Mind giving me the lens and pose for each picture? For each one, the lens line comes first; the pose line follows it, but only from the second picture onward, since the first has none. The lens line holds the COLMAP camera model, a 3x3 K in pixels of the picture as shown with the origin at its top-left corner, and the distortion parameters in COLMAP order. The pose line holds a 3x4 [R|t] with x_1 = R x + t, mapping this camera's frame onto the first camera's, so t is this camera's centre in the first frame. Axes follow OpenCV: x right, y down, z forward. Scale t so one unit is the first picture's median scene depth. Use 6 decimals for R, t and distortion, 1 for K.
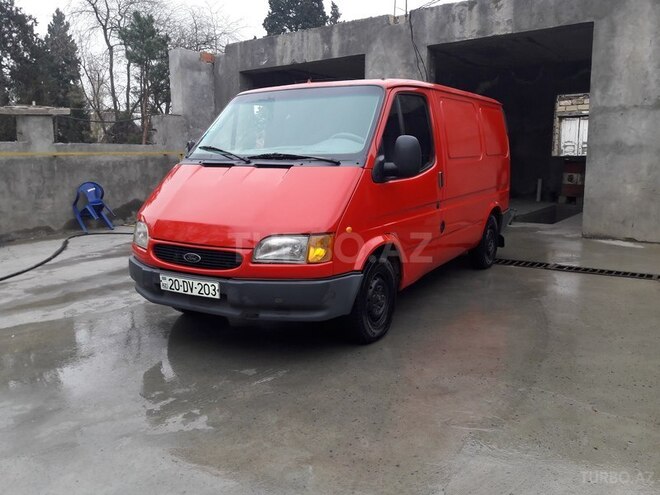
lens RADIAL K [[516.5, 0, 356.3], [0, 516.5, 244.3], [0, 0, 1]] dist [0.034288, -0.046140]
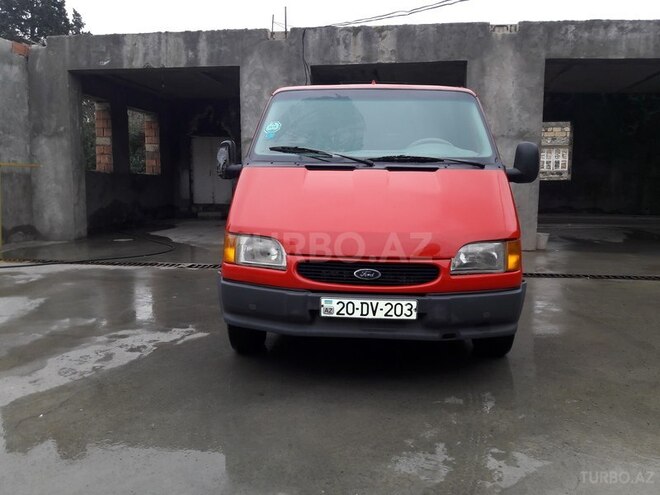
lens RADIAL K [[516.5, 0, 344.4], [0, 516.5, 241.6], [0, 0, 1]] dist [0.034288, -0.046140]
pose [[0.899217, -0.032234, 0.436314, -0.300335], [0.056512, 0.997485, -0.042775, 0.003080], [-0.433838, 0.063121, 0.898777, 0.114181]]
